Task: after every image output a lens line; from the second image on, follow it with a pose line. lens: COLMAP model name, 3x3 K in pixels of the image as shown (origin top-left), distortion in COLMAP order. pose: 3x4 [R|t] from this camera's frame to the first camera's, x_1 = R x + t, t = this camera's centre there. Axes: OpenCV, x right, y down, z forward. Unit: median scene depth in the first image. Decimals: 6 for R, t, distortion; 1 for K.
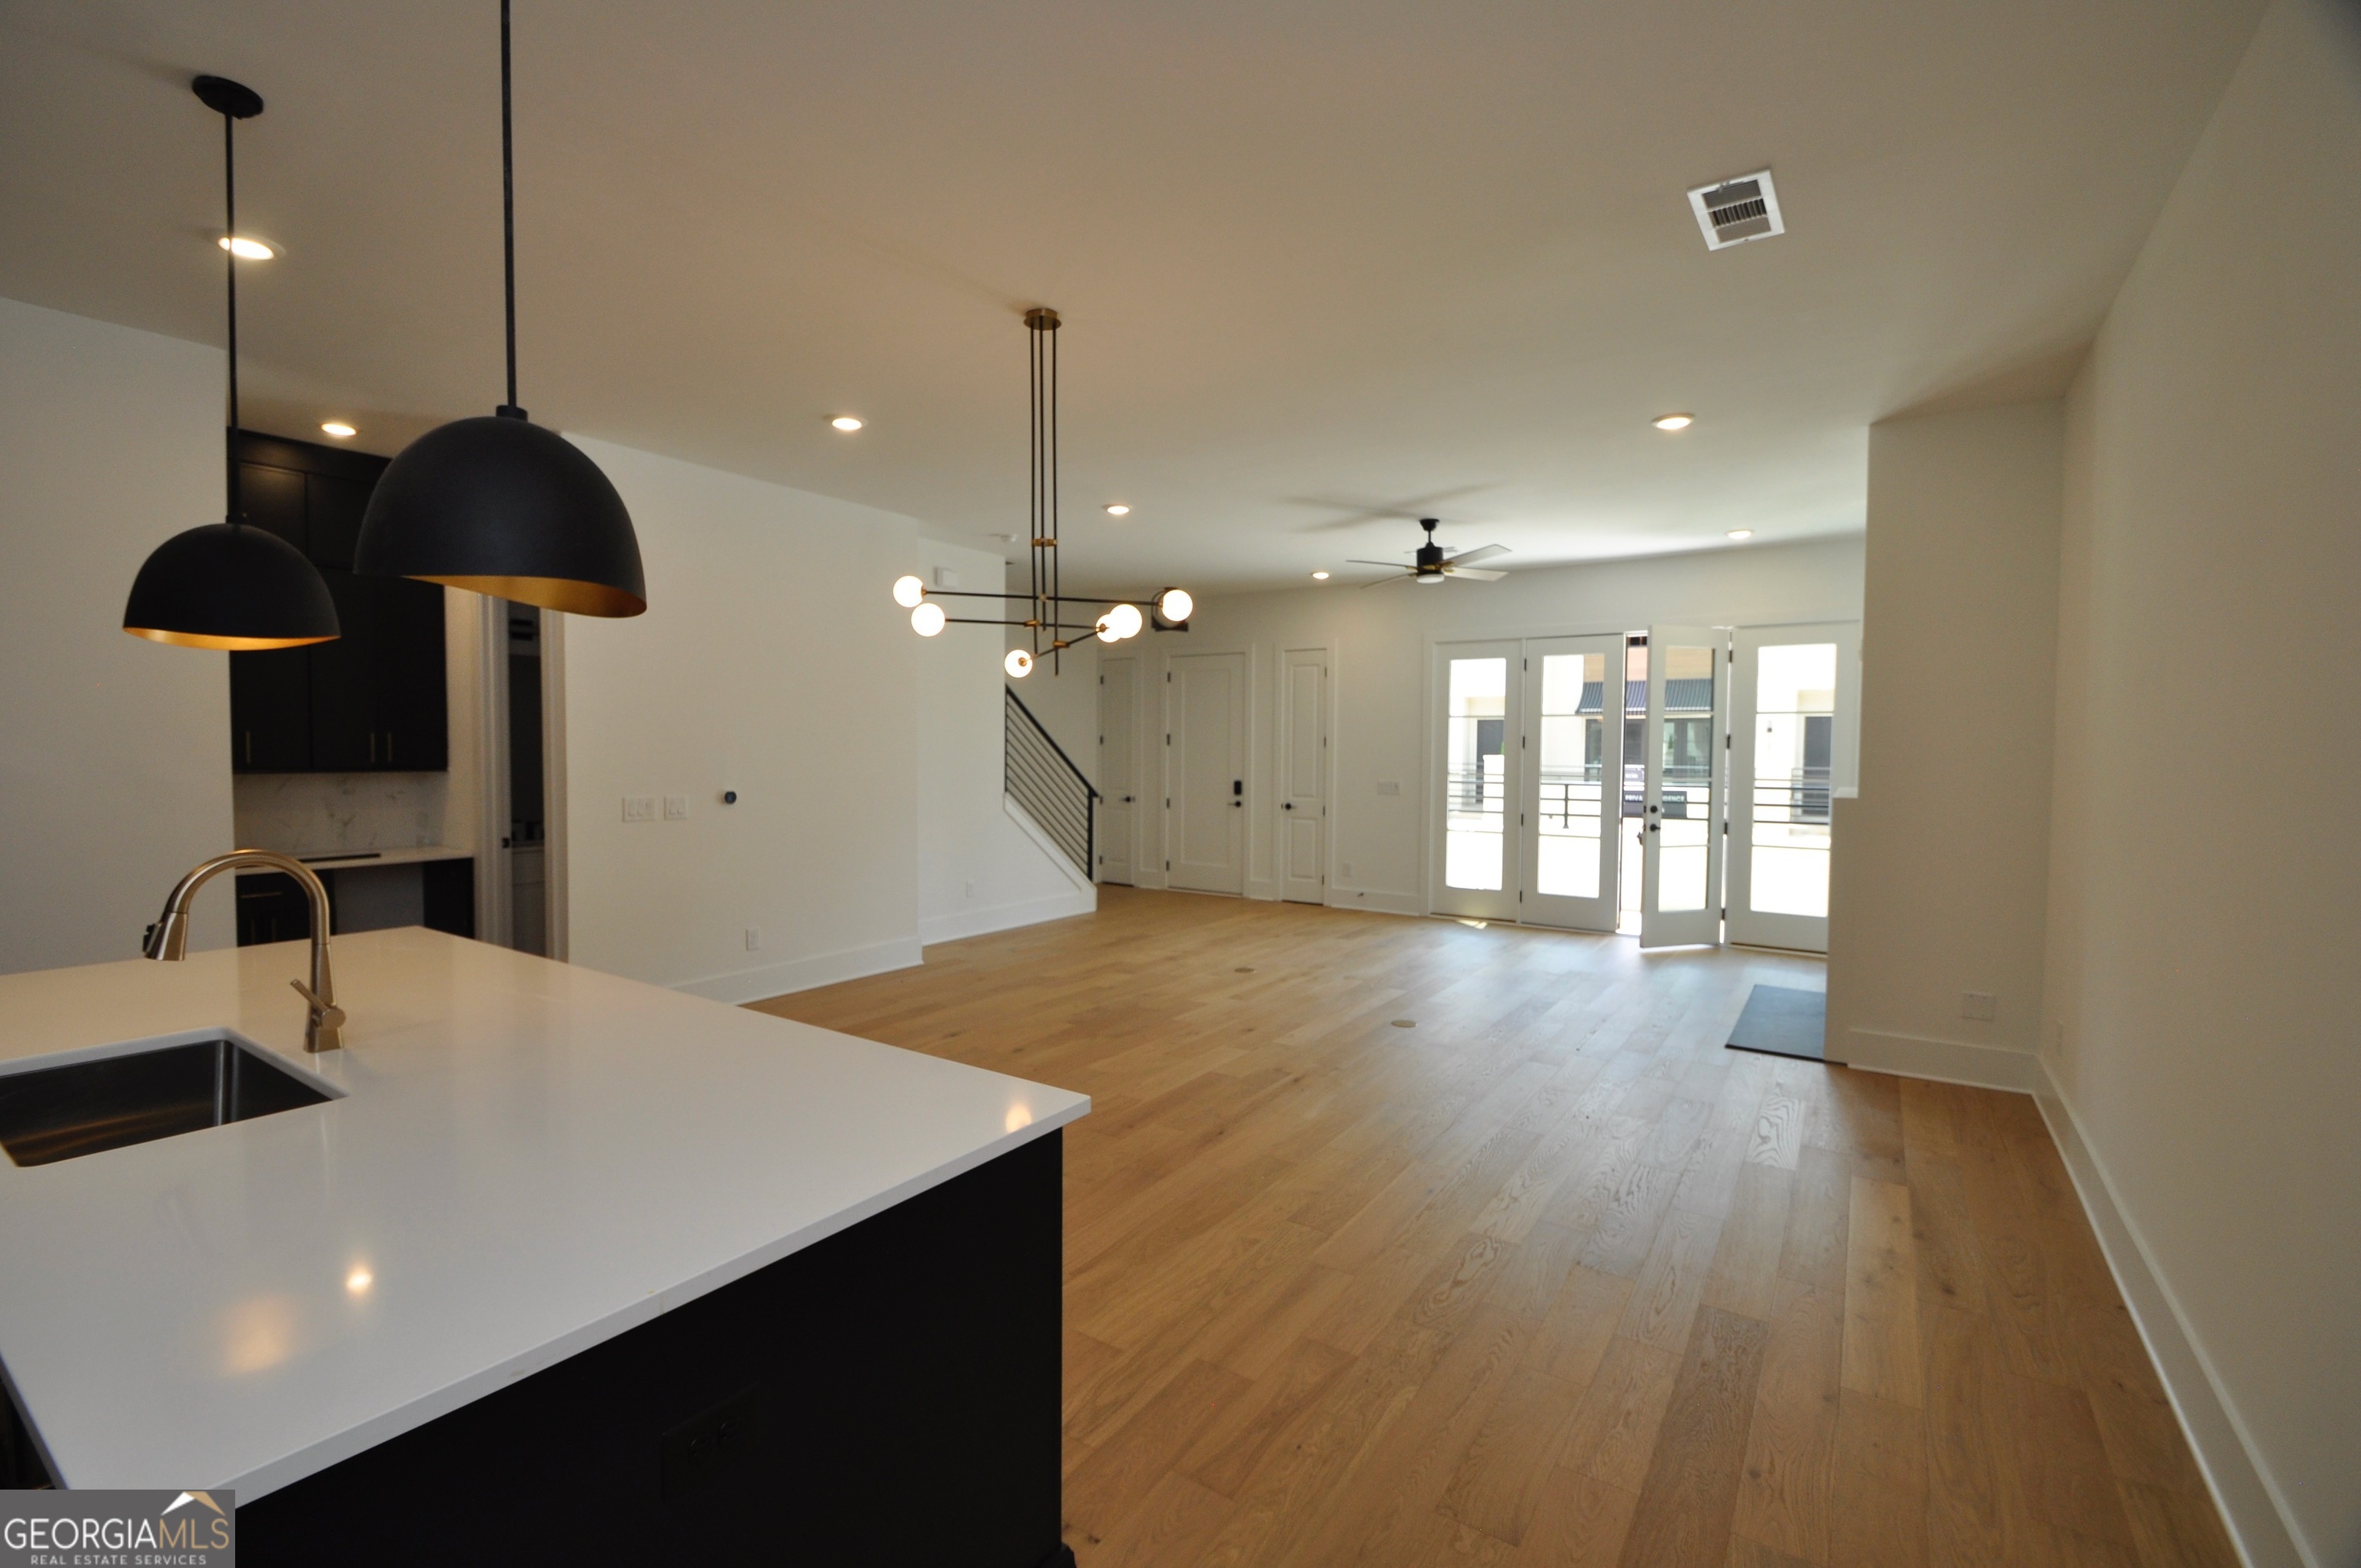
lens RADIAL K [[1030.2, 0, 1153.5], [0, 1030.2, 784.9], [0, 0, 1]] dist [0.021007, -0.020507]
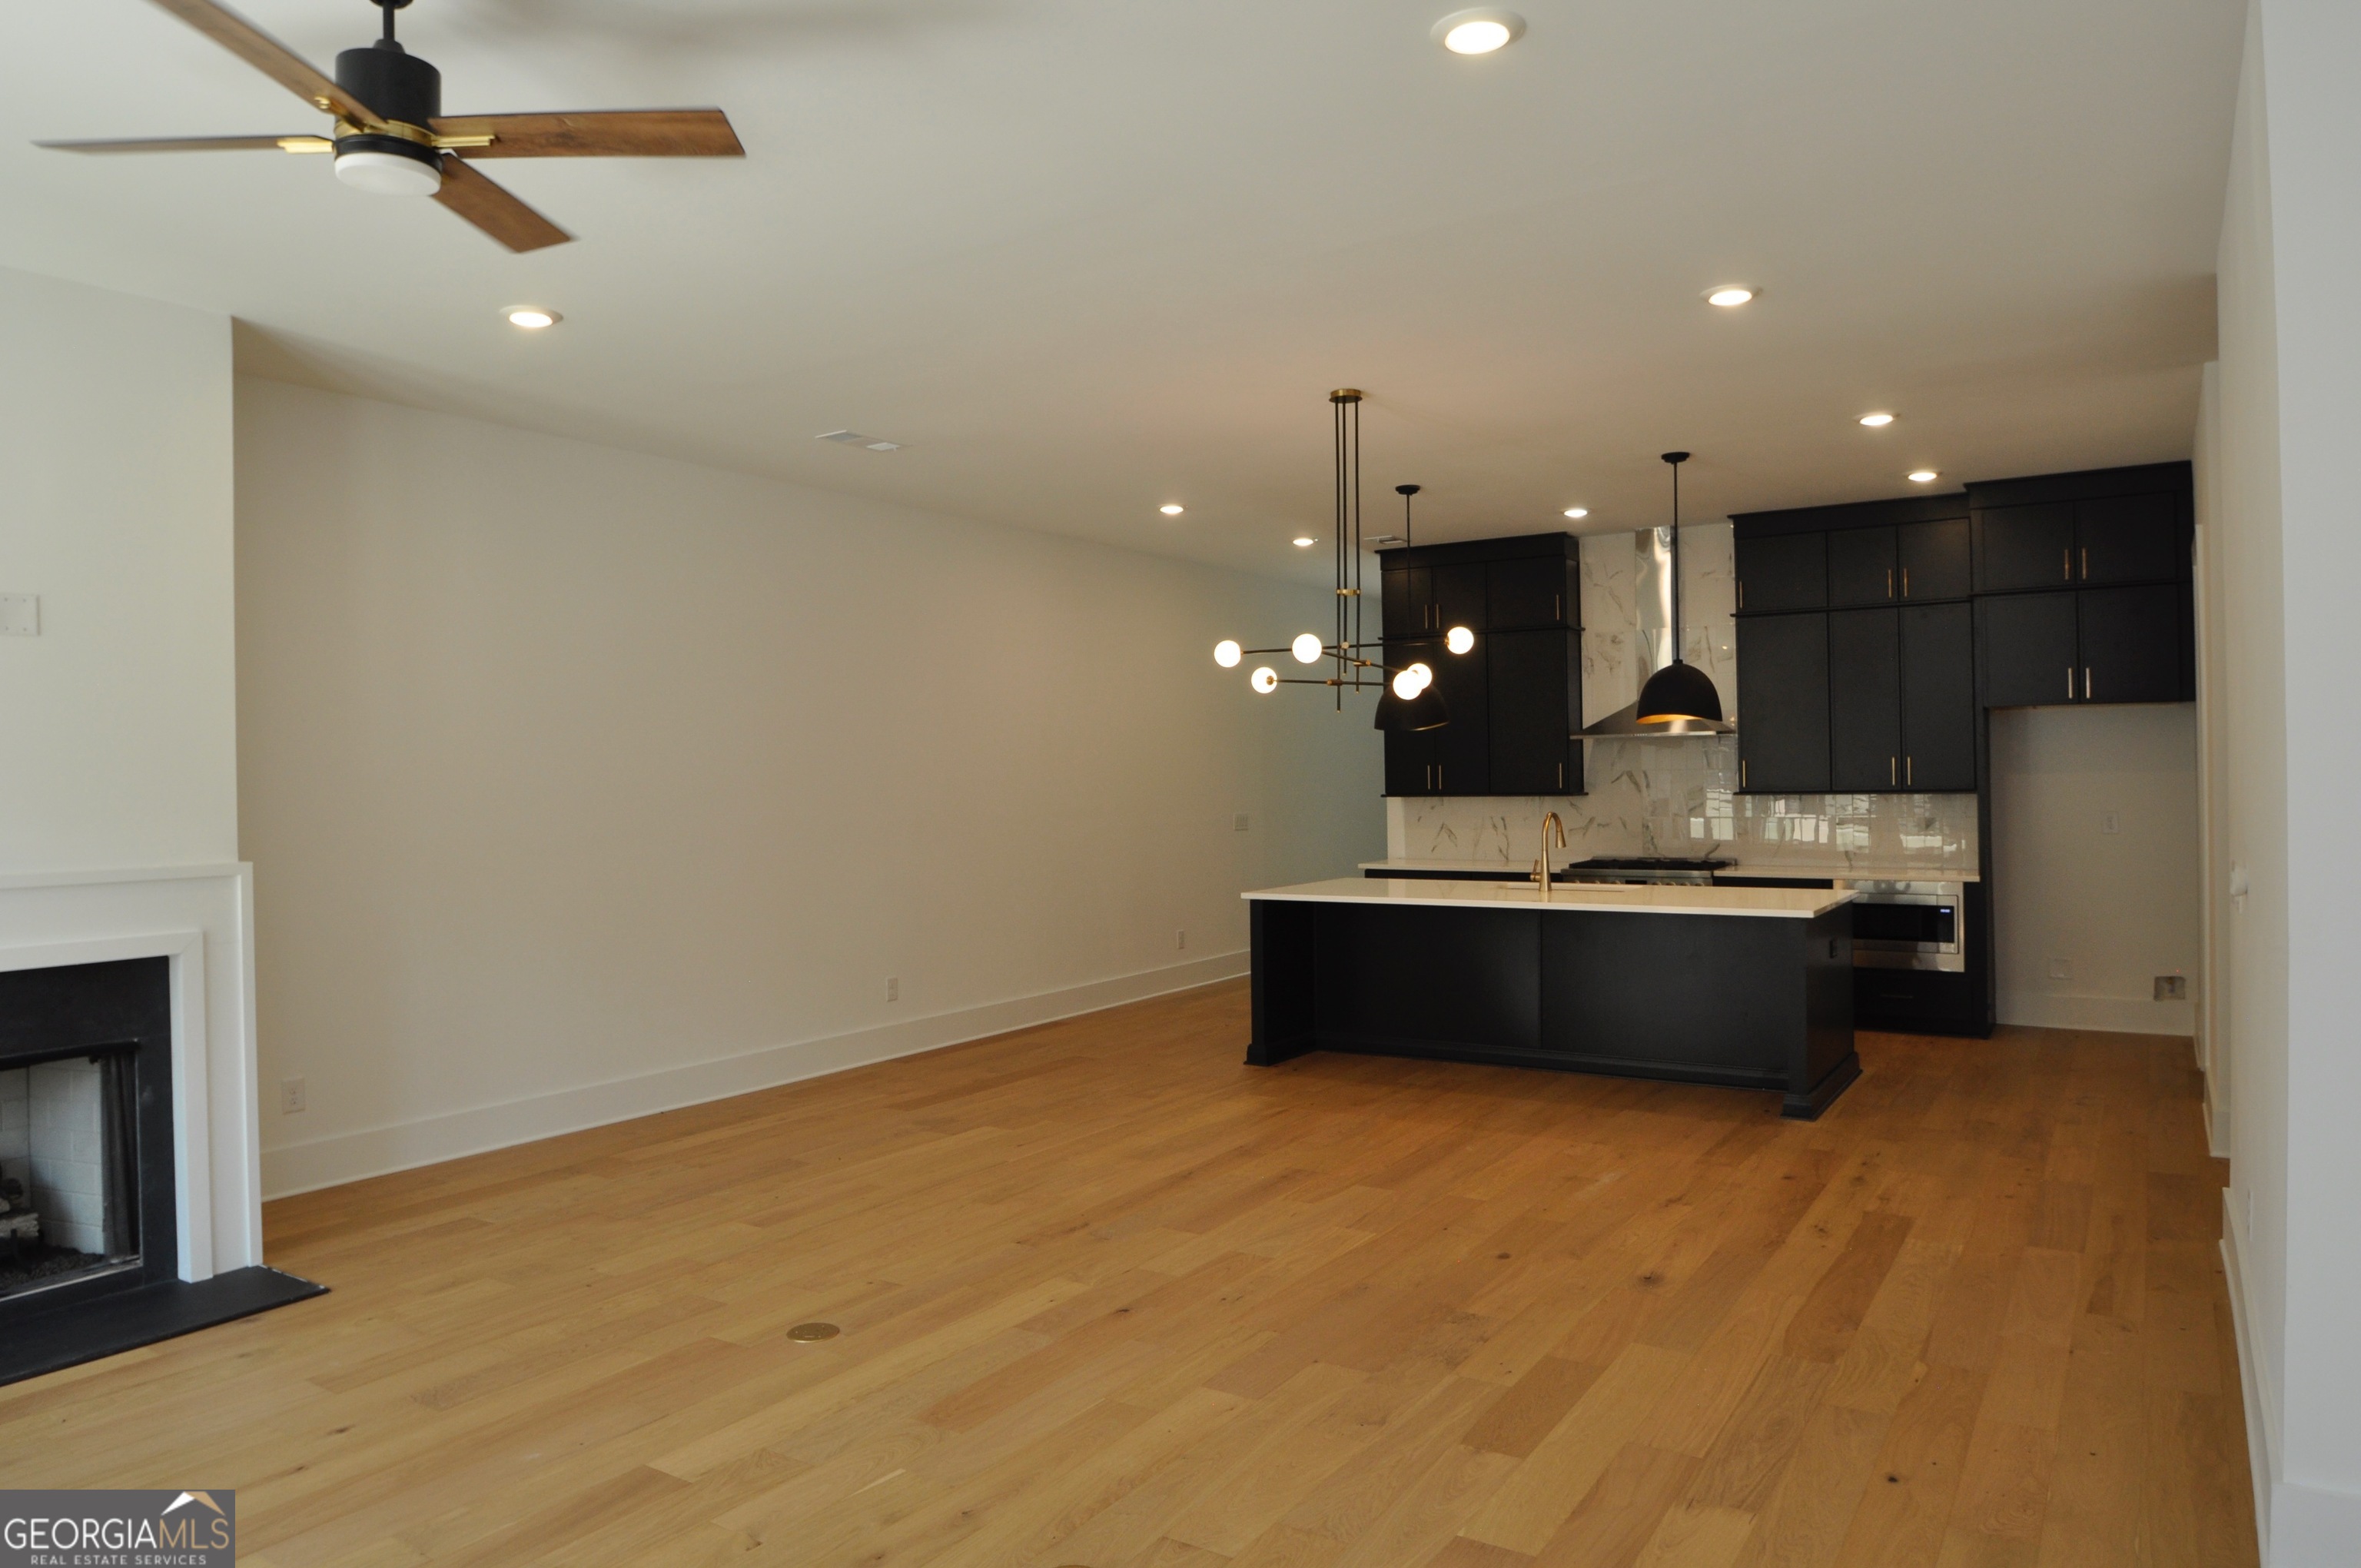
lens RADIAL K [[1521.4, 0, 1142.8], [0, 1521.4, 779.4], [0, 0, 1]] dist [-0.027100, -0.006794]
pose [[-0.999859, 0.007892, -0.014835, 0.058406], [0.007299, 0.999189, 0.039587, -0.041437], [0.015136, 0.039473, -0.999106, 1.107189]]
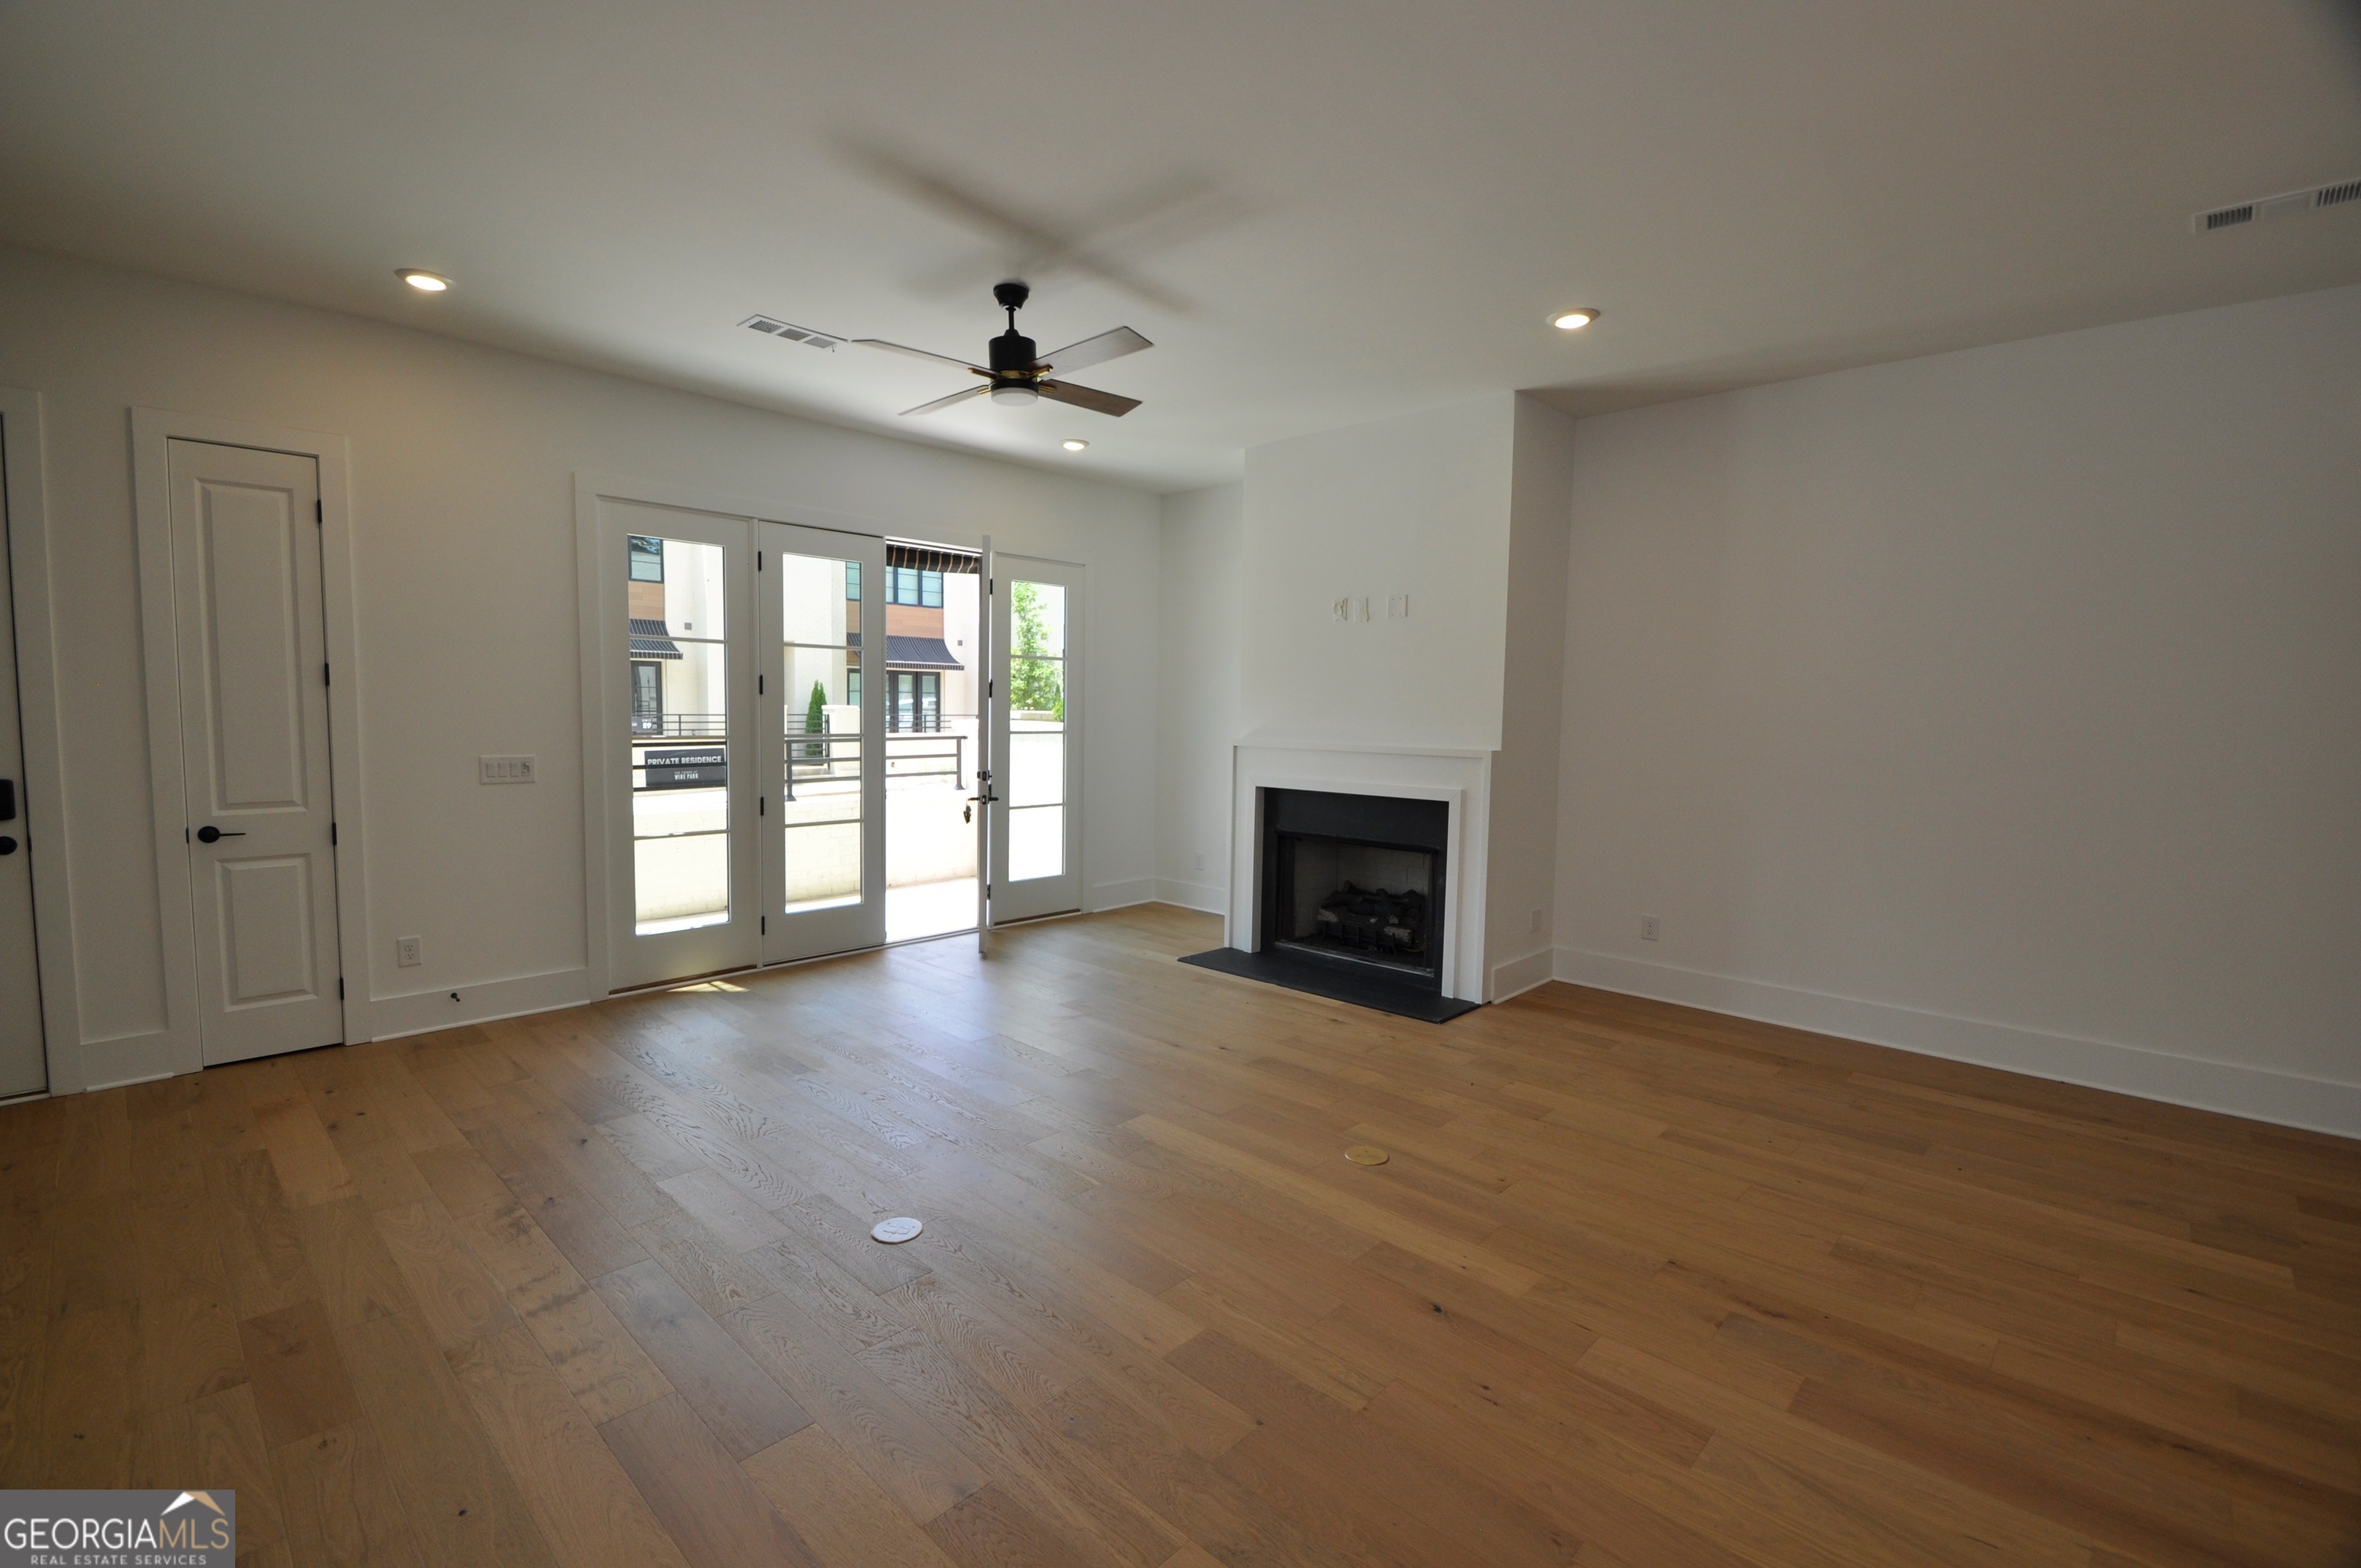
lens RADIAL K [[1030.2, 0, 1153.5], [0, 1030.2, 784.9], [0, 0, 1]] dist [0.021007, -0.020507]
pose [[0.169751, -0.079778, 0.982253, -0.229858], [0.024744, 0.996749, 0.076680, -0.022673], [-0.985176, 0.011288, 0.171173, 0.652794]]
